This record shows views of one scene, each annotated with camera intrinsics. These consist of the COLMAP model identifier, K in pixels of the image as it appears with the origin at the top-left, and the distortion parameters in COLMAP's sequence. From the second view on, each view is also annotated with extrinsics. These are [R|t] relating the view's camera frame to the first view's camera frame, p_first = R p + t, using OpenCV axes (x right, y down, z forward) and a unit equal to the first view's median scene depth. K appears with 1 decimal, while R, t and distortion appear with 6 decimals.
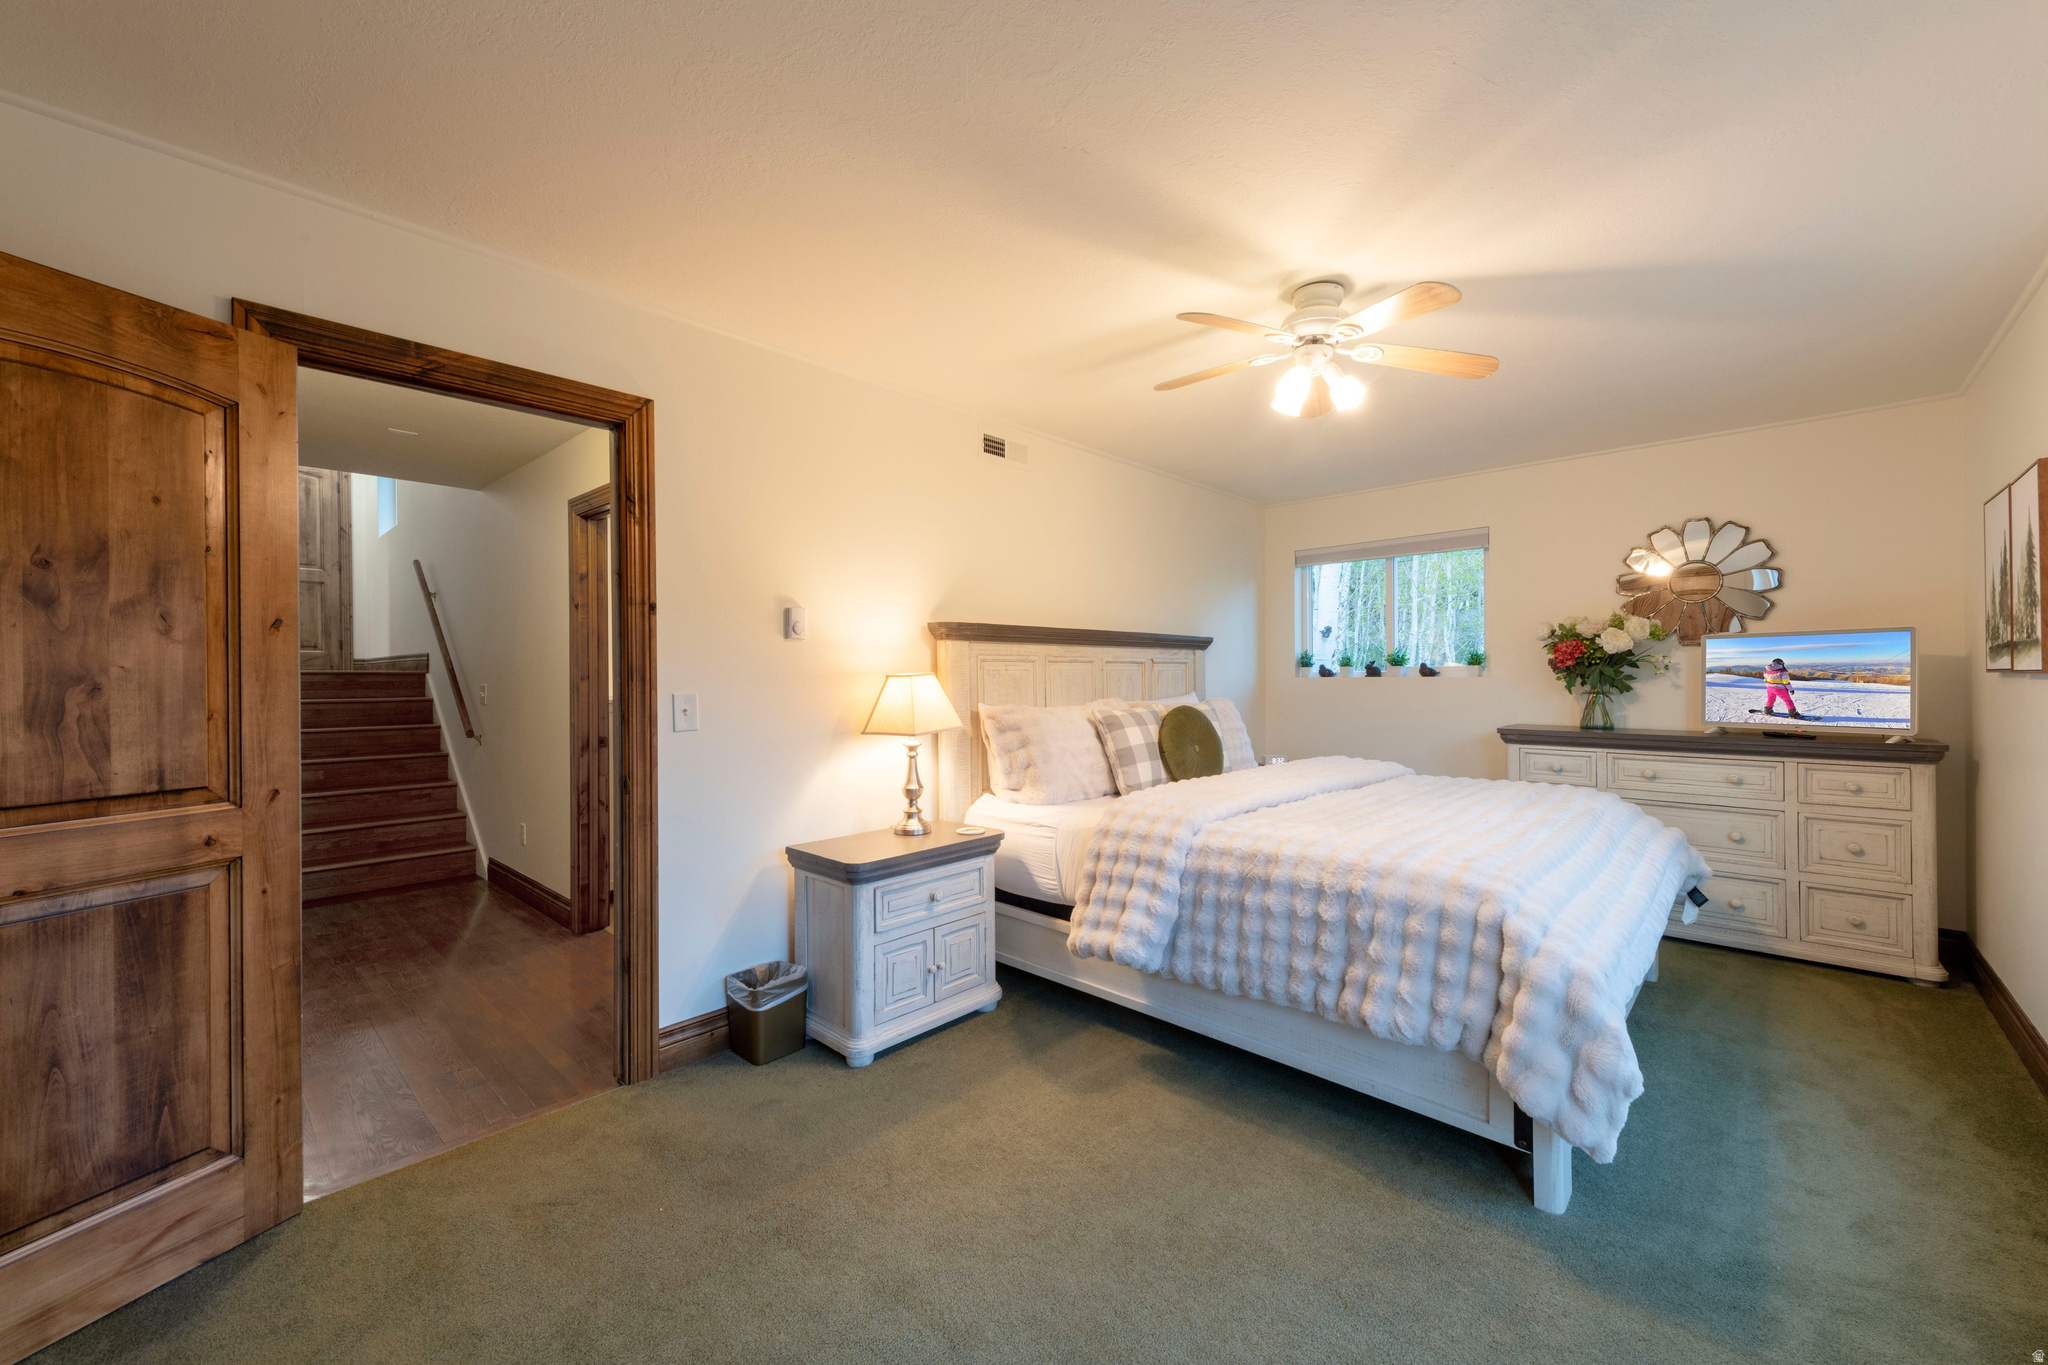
lens RADIAL K [[803.8, 0, 1022.2], [0, 803.8, 679.0], [0, 0, 1]] dist [0.007906, -0.001473]
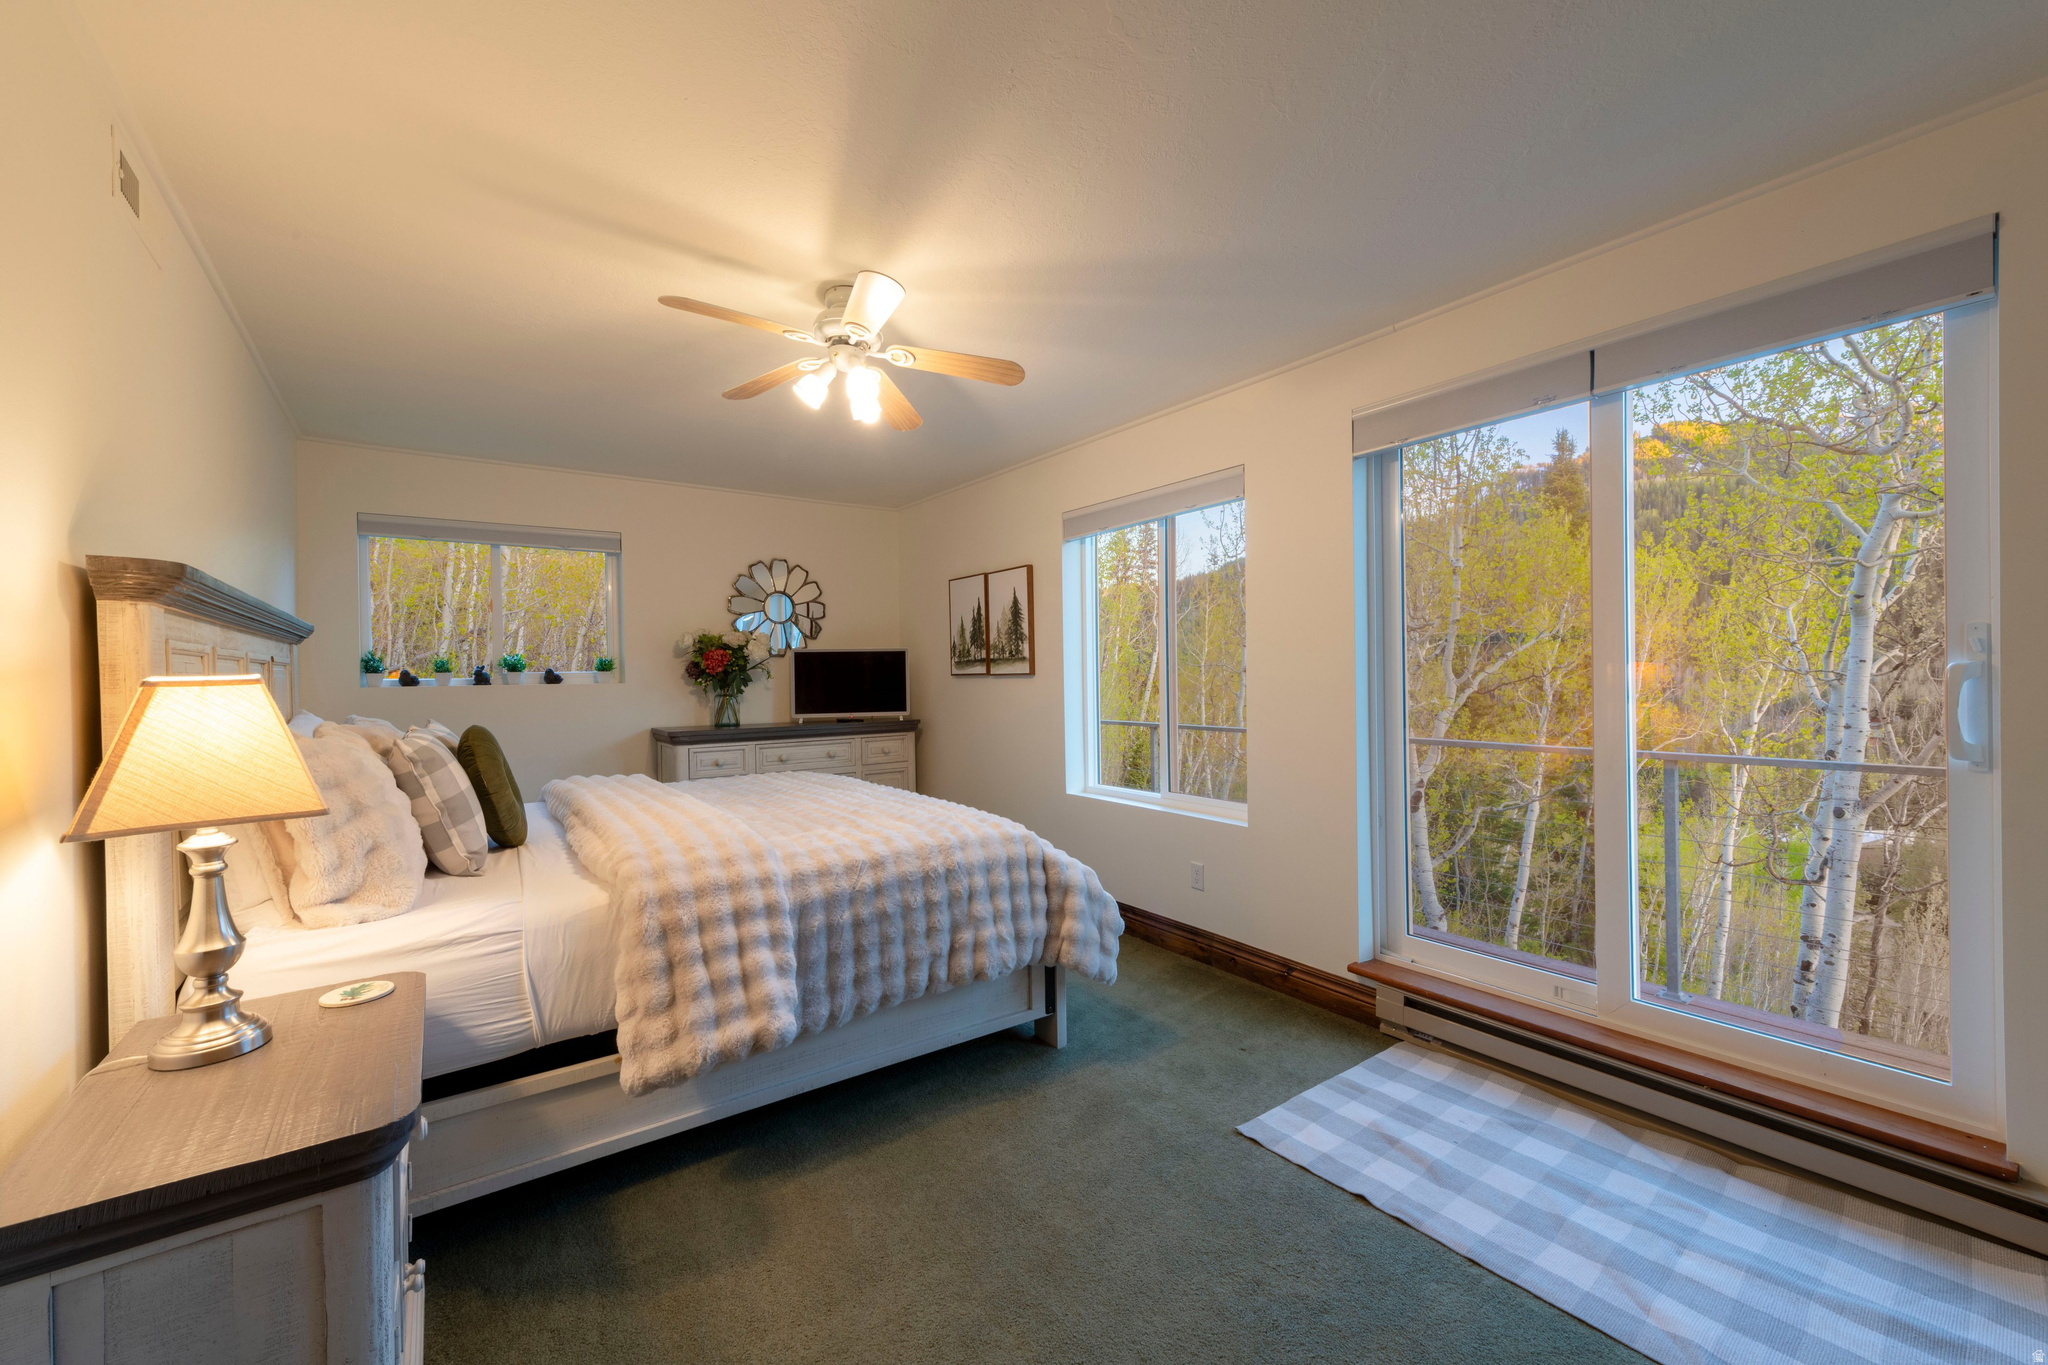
lens RADIAL K [[803.8, 0, 1024.8], [0, 803.8, 676.0], [0, 0, 1]] dist [0.007906, -0.001473]
pose [[0.174635, -0.000313, 0.984633, -0.562014], [0.018647, 0.999822, -0.002989, 0.001303], [-0.984457, 0.018883, 0.174610, 0.581240]]
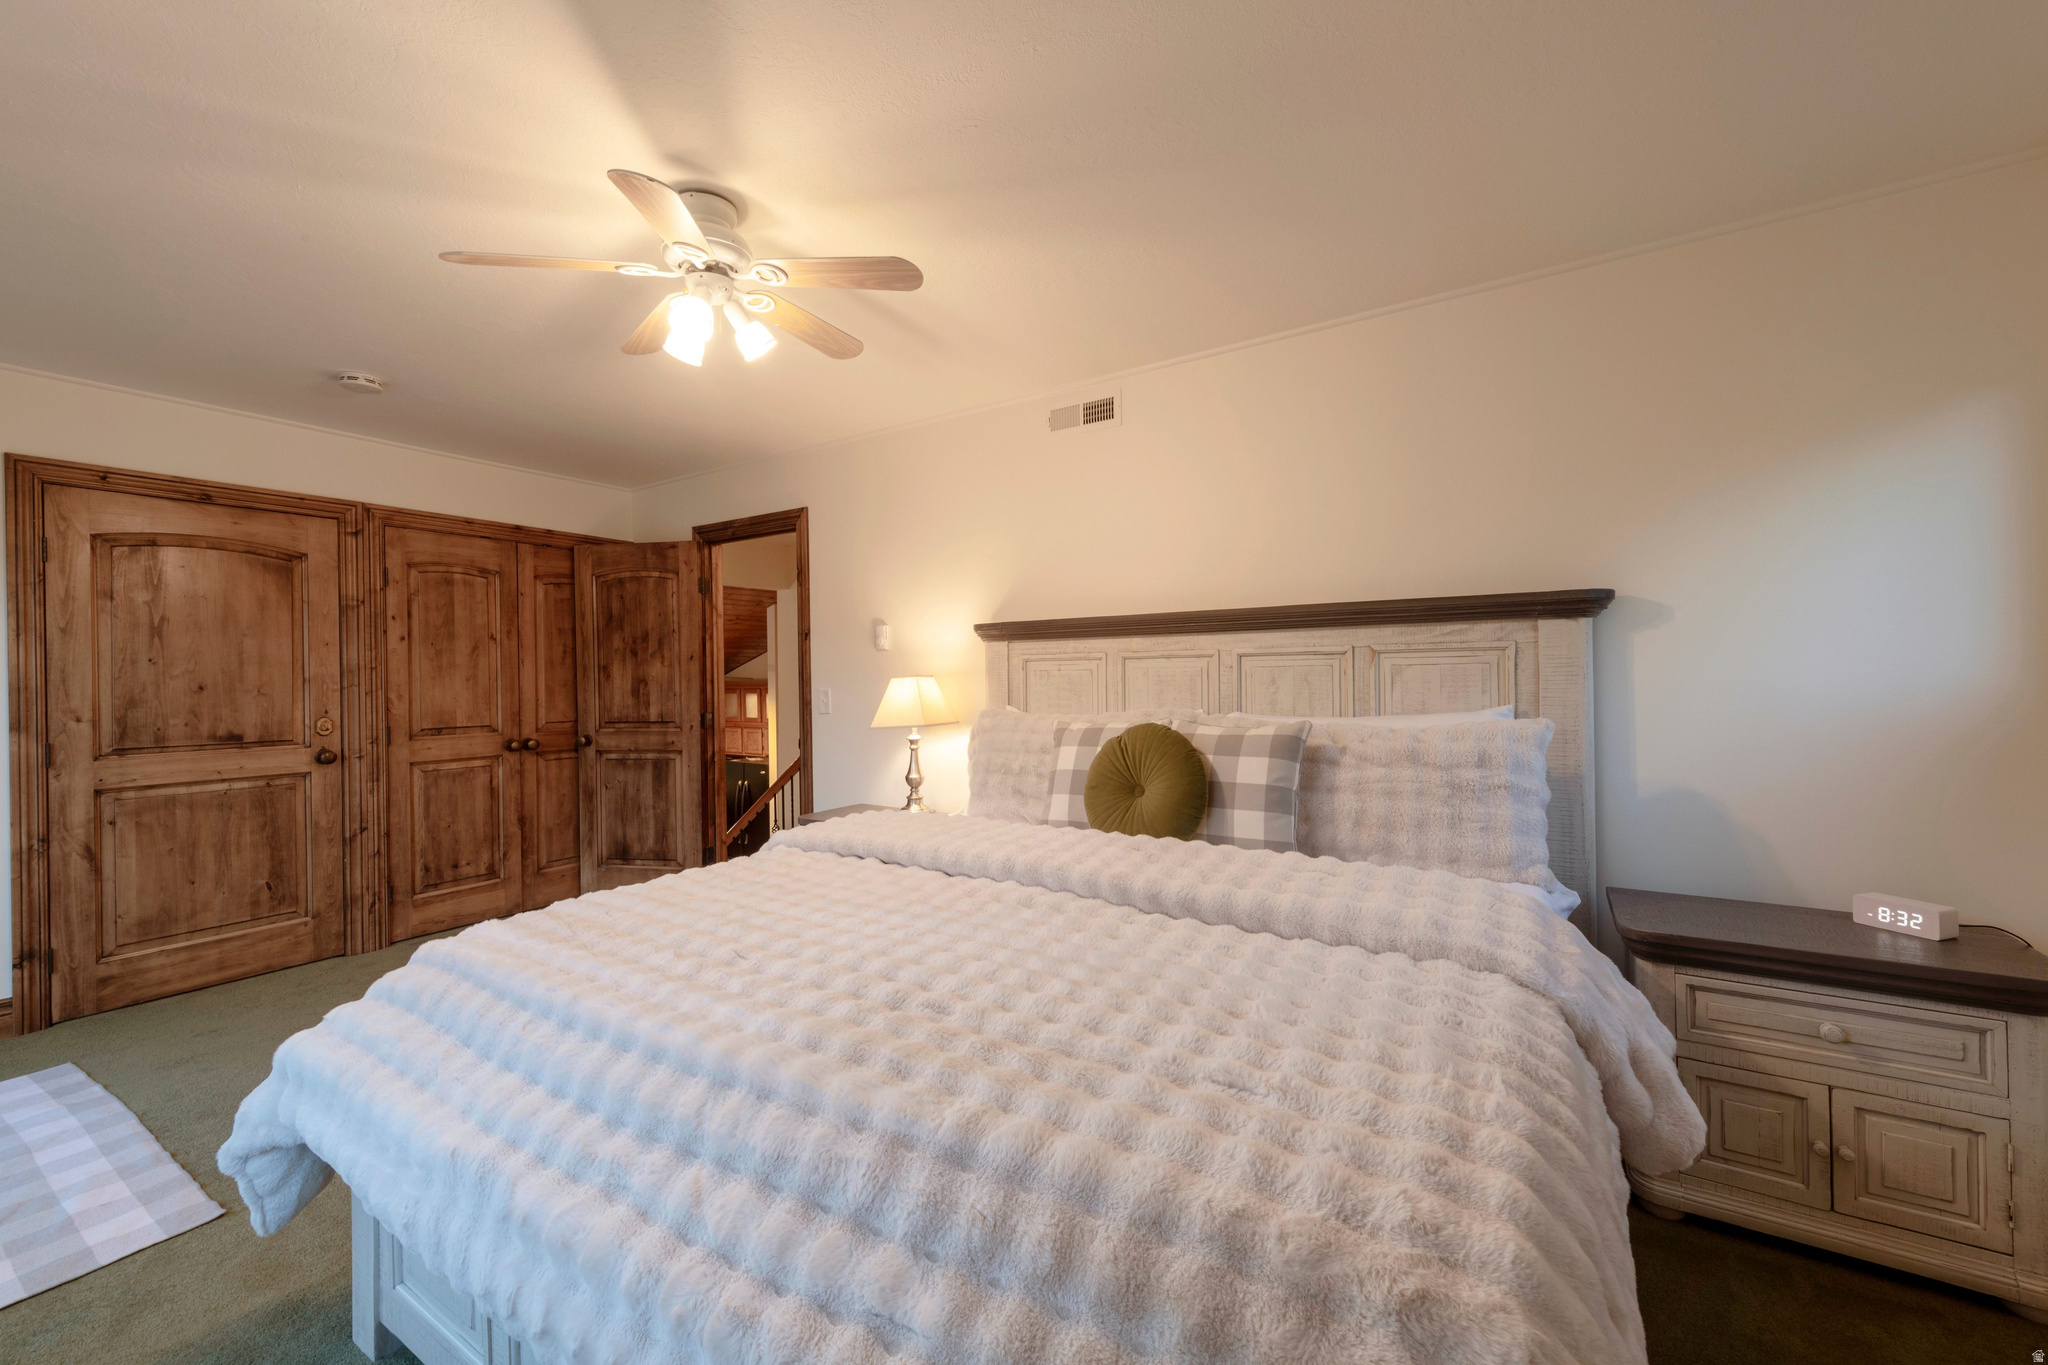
lens RADIAL K [[803.8, 0, 1023.4], [0, 803.8, 678.1], [0, 0, 1]] dist [0.007906, -0.001473]
pose [[0.174632, 0.003894, -0.984626, 1.154584], [0.004705, 0.999977, 0.004789, -0.009085], [0.984623, -0.005469, 0.174609, 1.098669]]
